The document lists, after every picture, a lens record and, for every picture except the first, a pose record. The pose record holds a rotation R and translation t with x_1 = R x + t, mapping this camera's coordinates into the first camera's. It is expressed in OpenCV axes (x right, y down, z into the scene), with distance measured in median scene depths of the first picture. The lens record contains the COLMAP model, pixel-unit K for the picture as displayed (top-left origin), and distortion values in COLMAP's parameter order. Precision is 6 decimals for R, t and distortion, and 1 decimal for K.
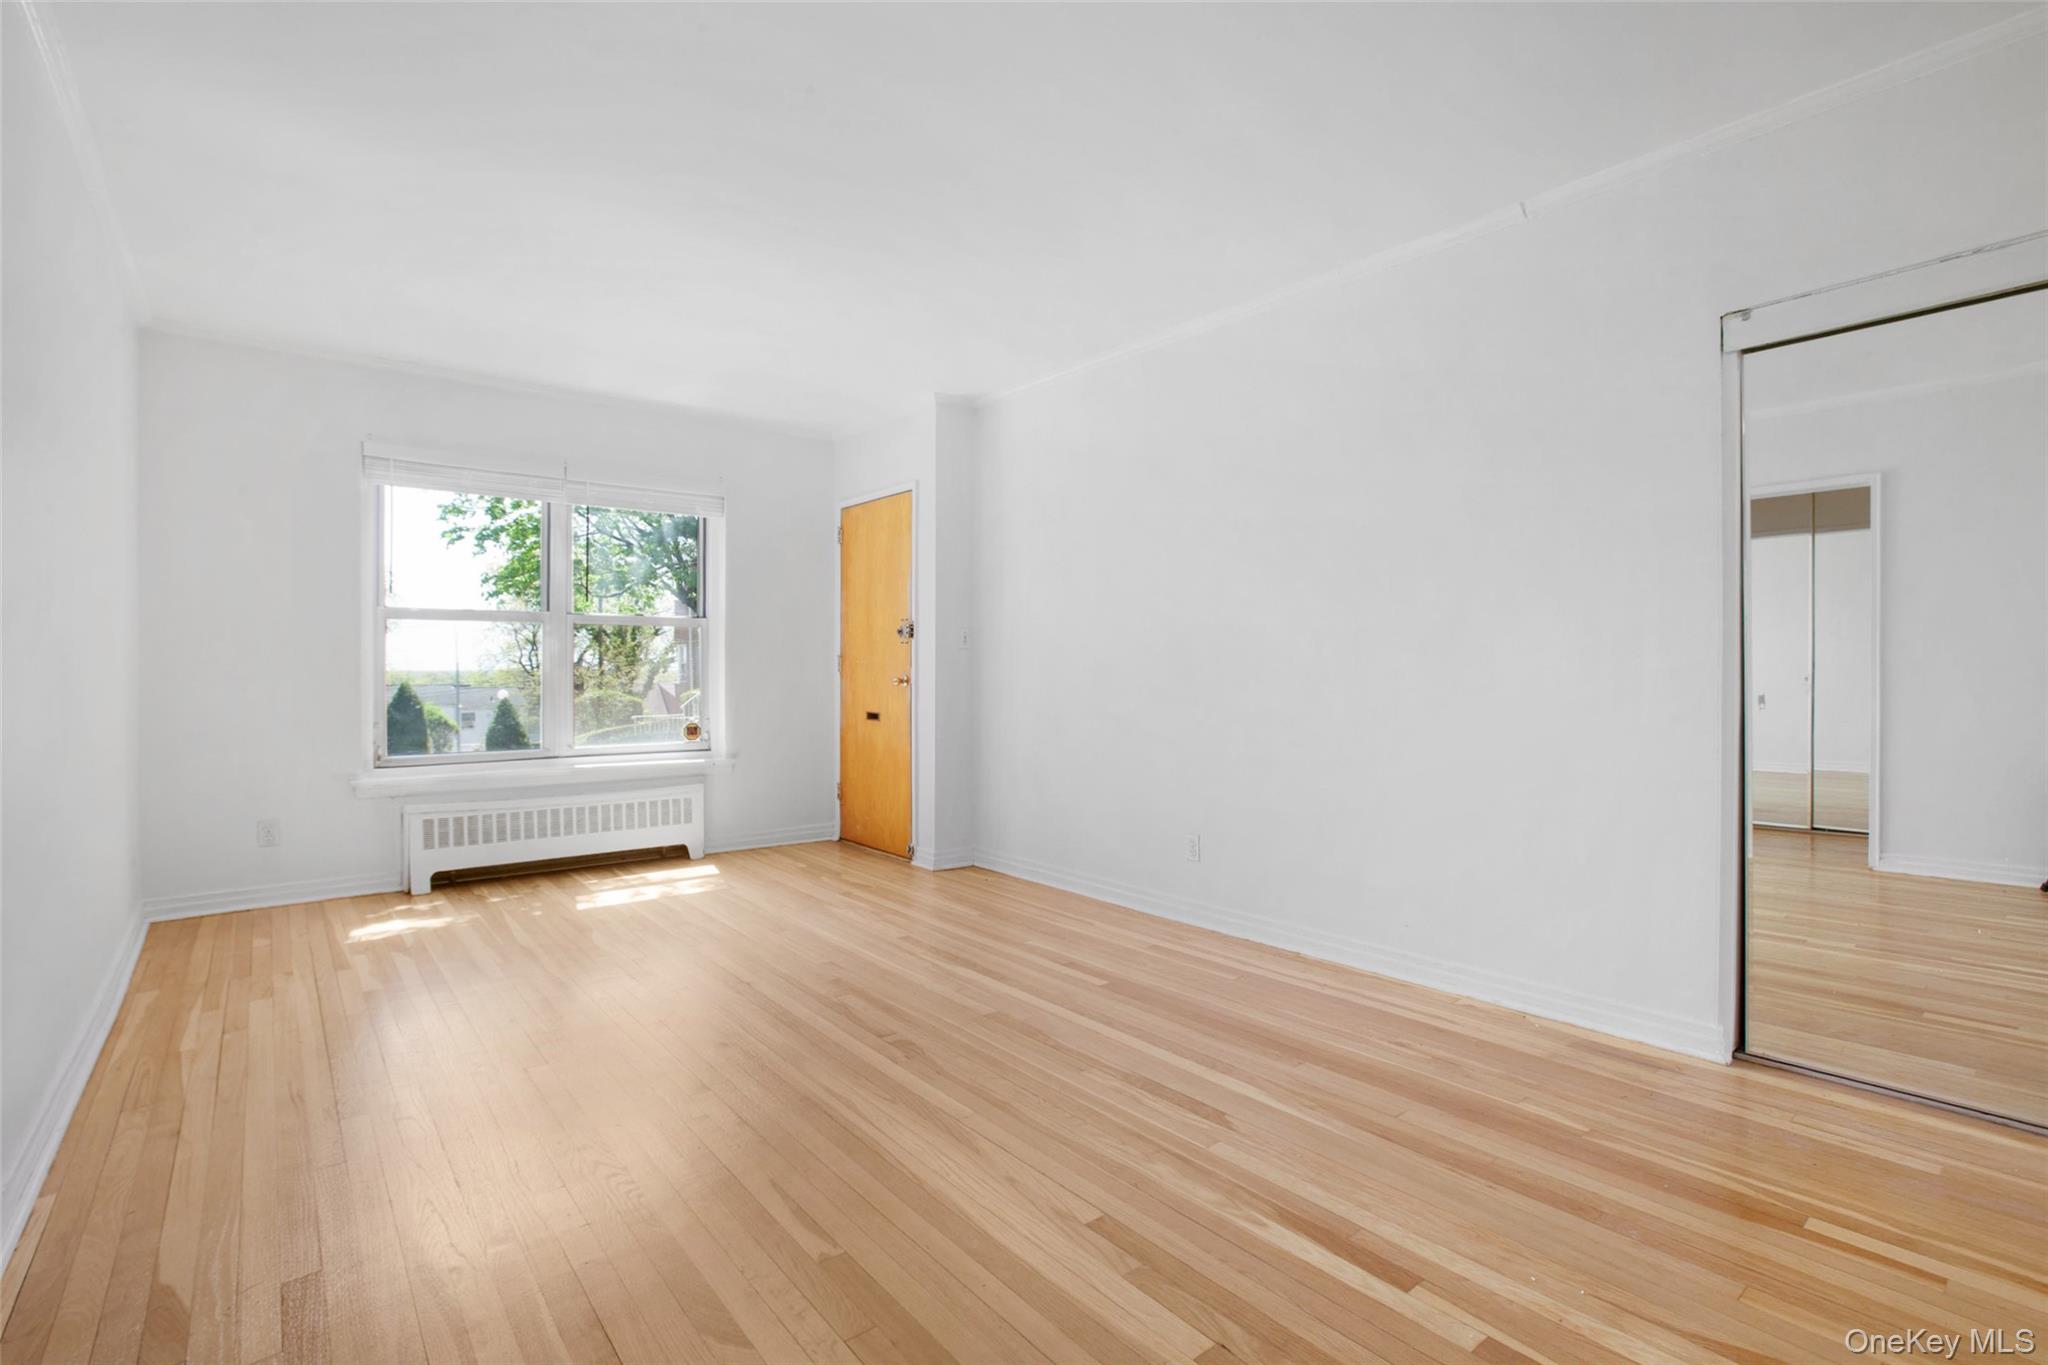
lens RADIAL K [[948.6, 0, 1020.1], [0, 948.6, 692.6], [0, 0, 1]] dist [-0.012735, 0.009627]
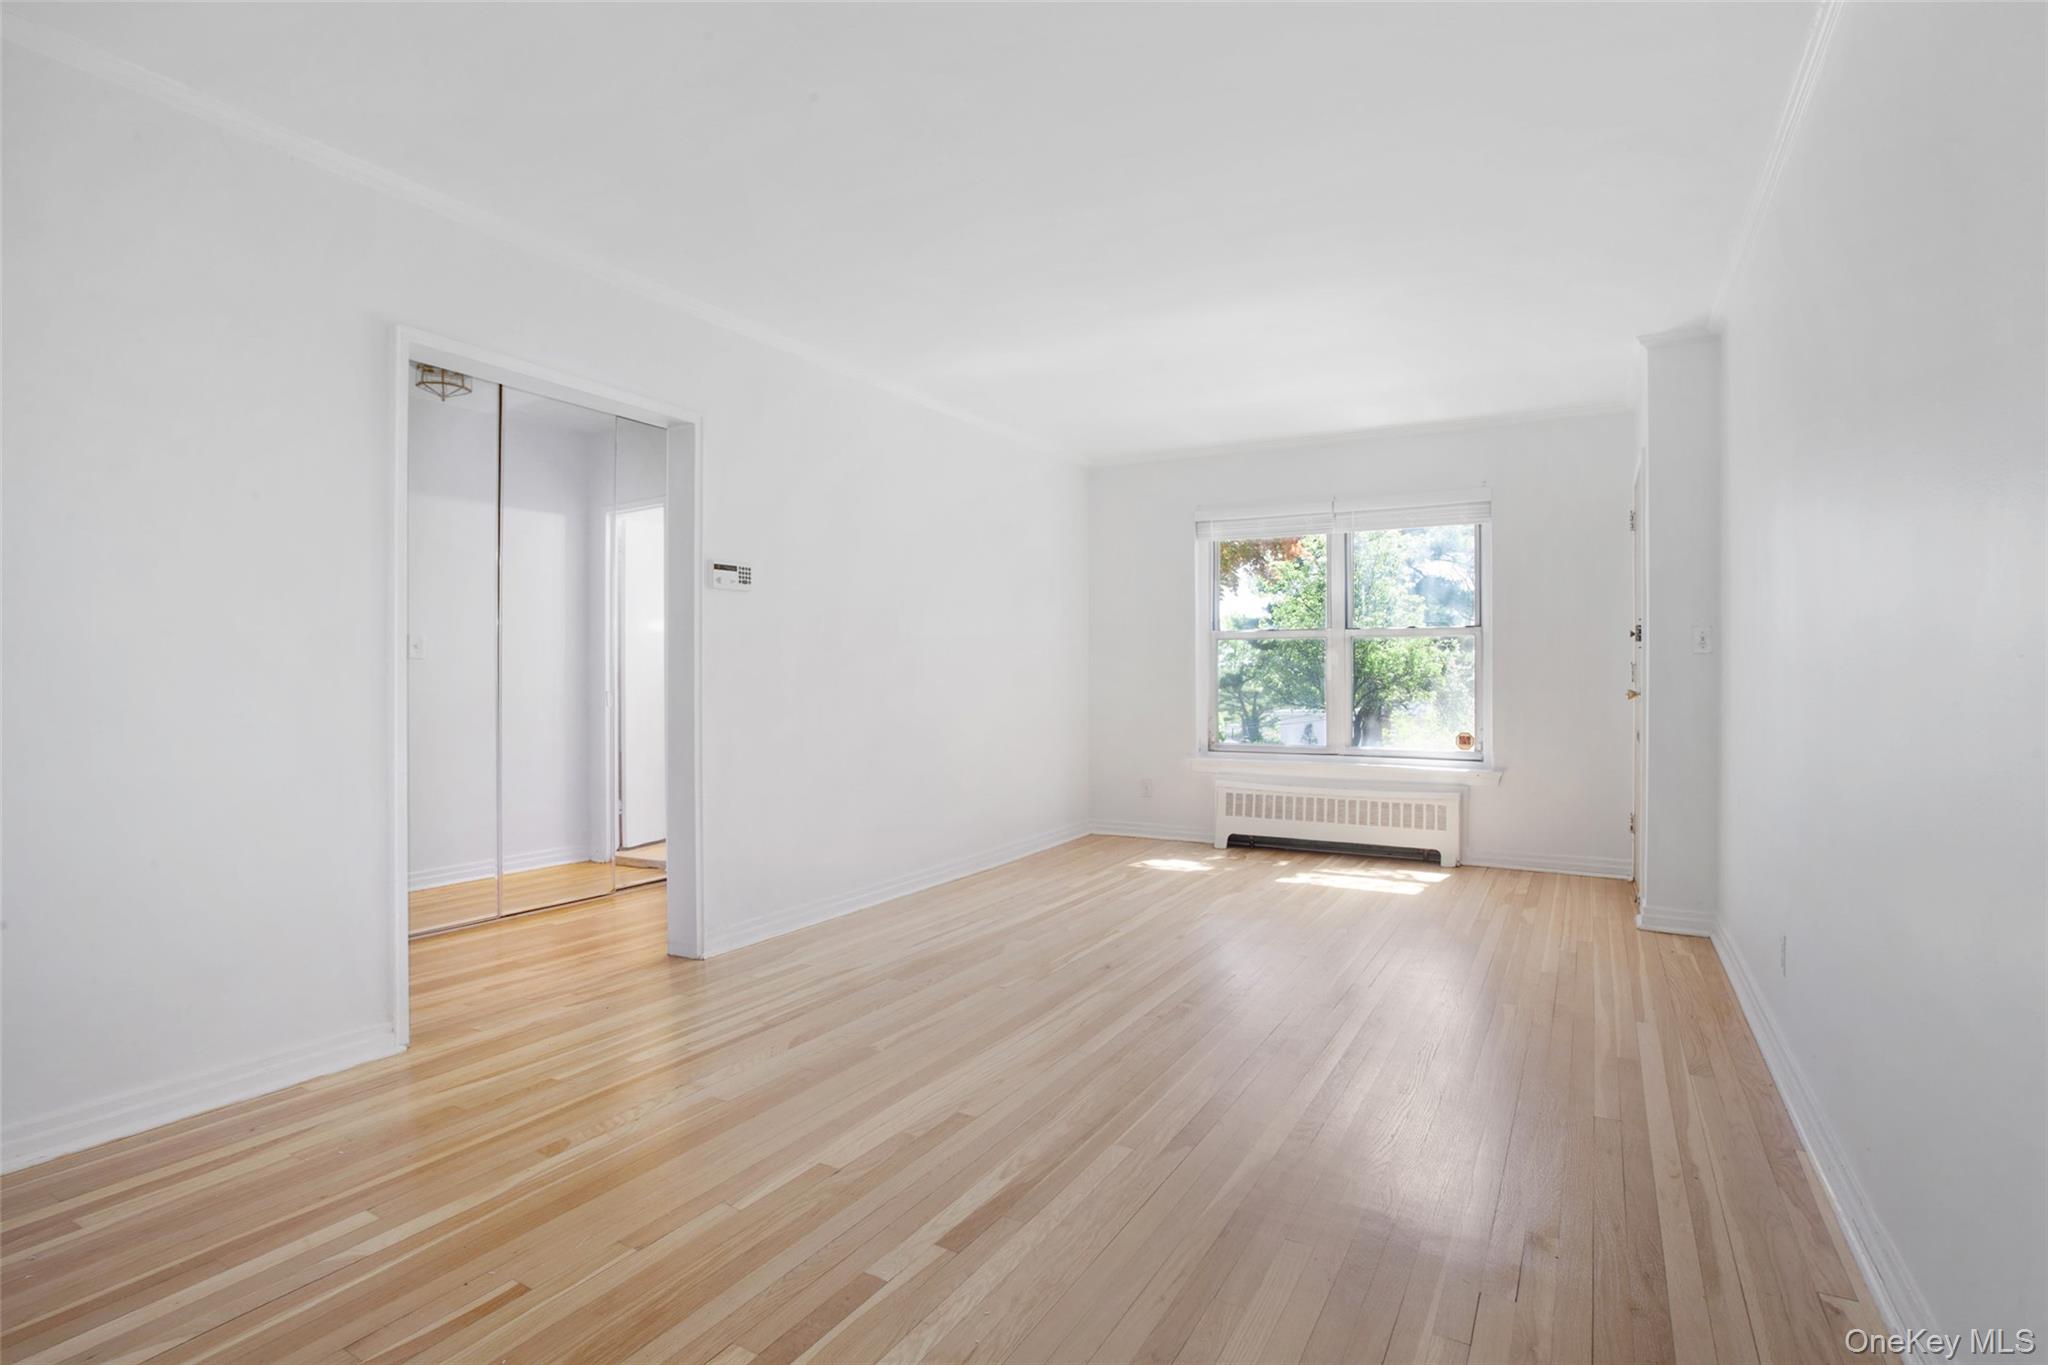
lens RADIAL K [[972.4, 0, 1022.1], [0, 972.4, 680.3], [0, 0, 1]] dist [-0.006155, -0.000123]
pose [[0.353484, -0.002881, -0.935436, 0.539949], [-0.018084, 0.999787, -0.009913, -0.004464], [0.935266, 0.020421, 0.353356, 0.245261]]
